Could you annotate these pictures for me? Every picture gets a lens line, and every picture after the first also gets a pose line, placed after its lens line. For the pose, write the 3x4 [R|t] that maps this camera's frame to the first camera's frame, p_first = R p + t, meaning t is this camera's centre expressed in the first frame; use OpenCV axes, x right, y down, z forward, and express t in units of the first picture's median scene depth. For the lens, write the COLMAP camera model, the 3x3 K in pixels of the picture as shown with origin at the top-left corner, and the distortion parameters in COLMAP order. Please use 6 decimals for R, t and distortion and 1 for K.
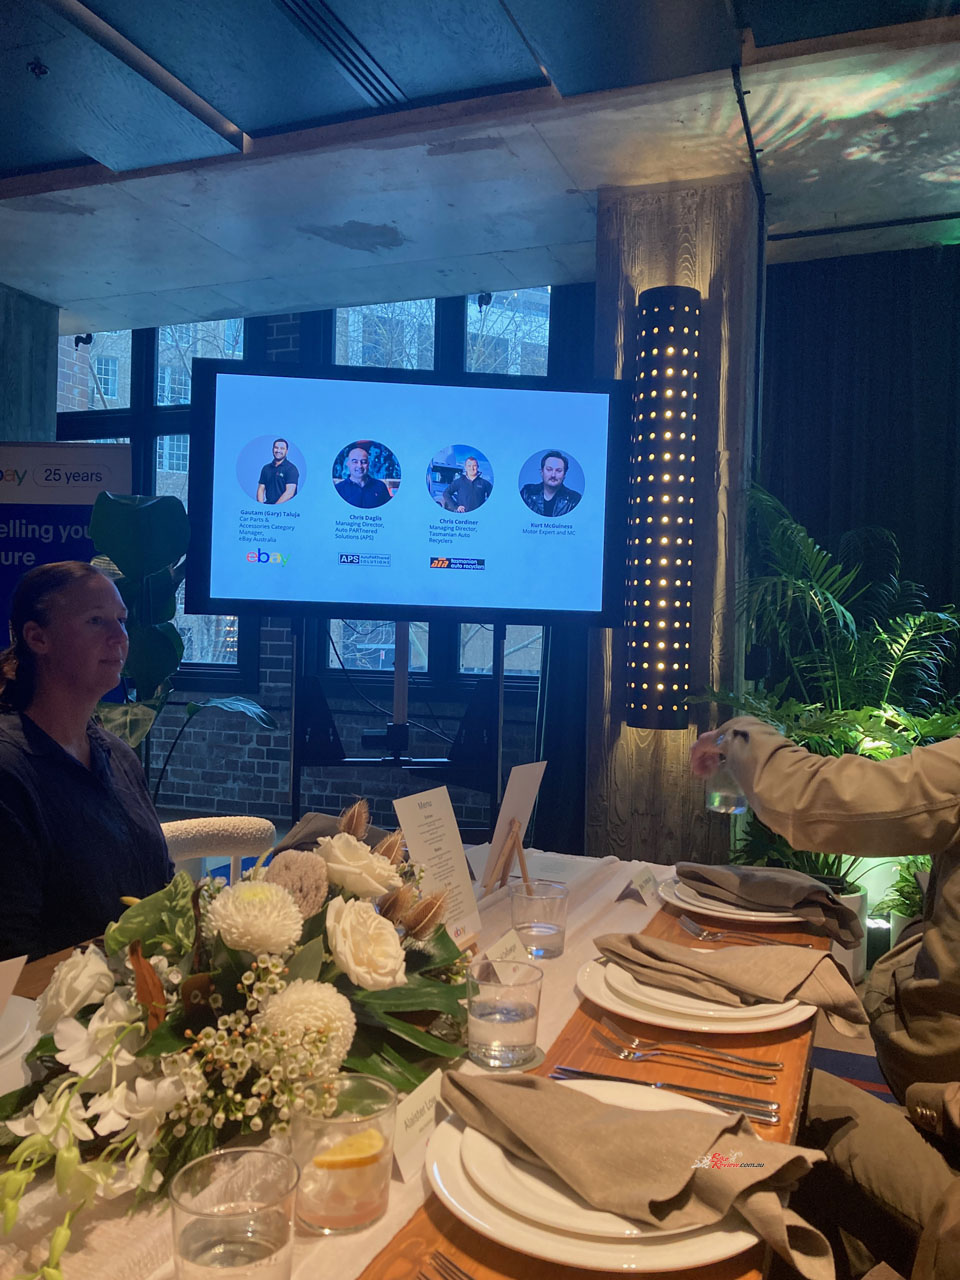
lens RADIAL K [[1027.2, 0, 480.0], [0, 1027.2, 640.0], [0, 0, 1]] dist [0.005680, -0.010821]
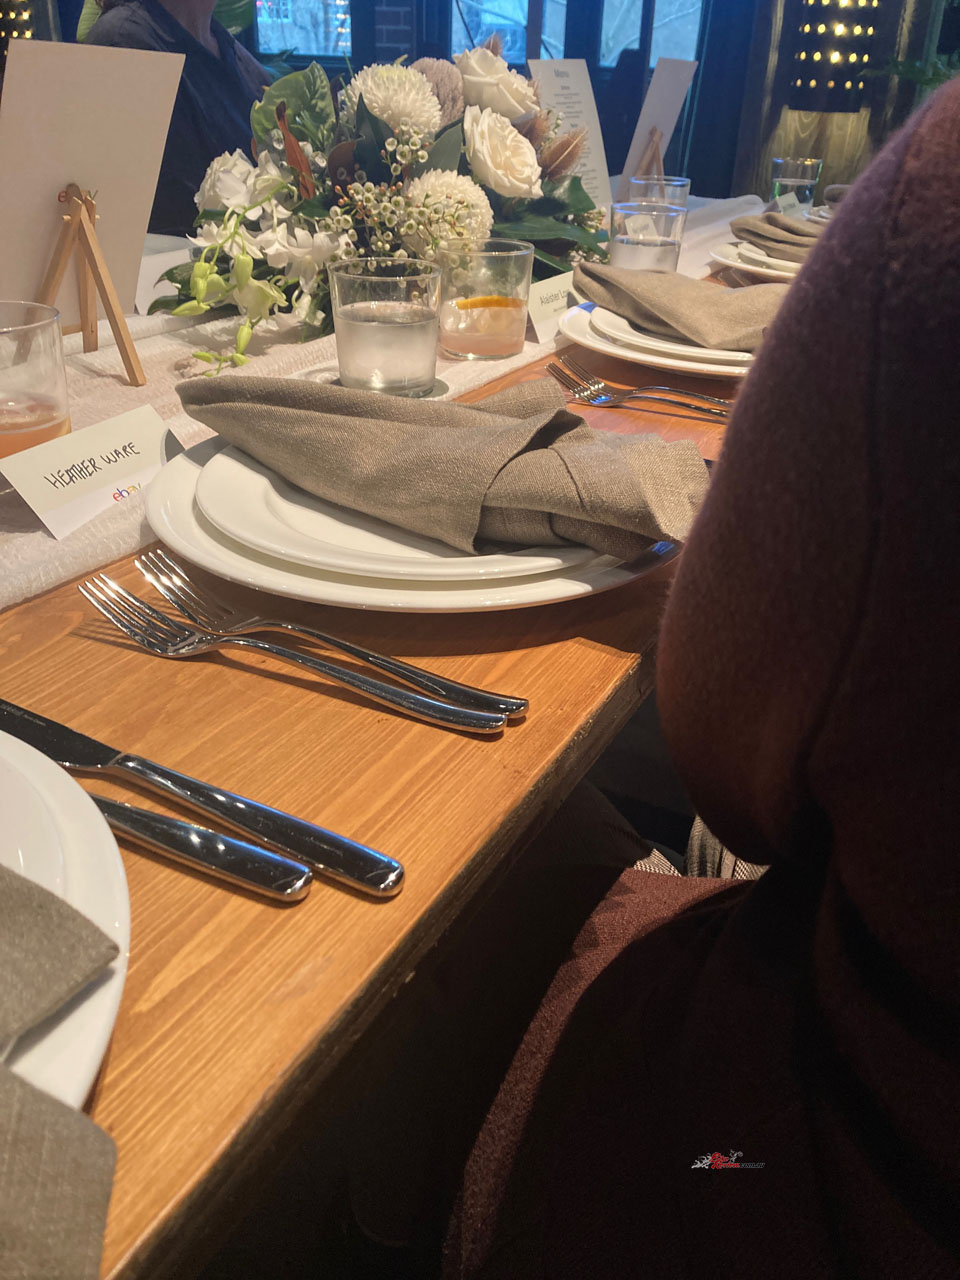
lens RADIAL K [[1039.3, 0, 480.0], [0, 1039.3, 640.0], [0, 0, 1]] dist [-0.005943, -0.018444]
pose [[0.992642, 0.058595, -0.105962, 0.001983], [0.000642, 0.872550, 0.488525, 0.238689], [0.121082, -0.484999, 0.866092, -0.121321]]
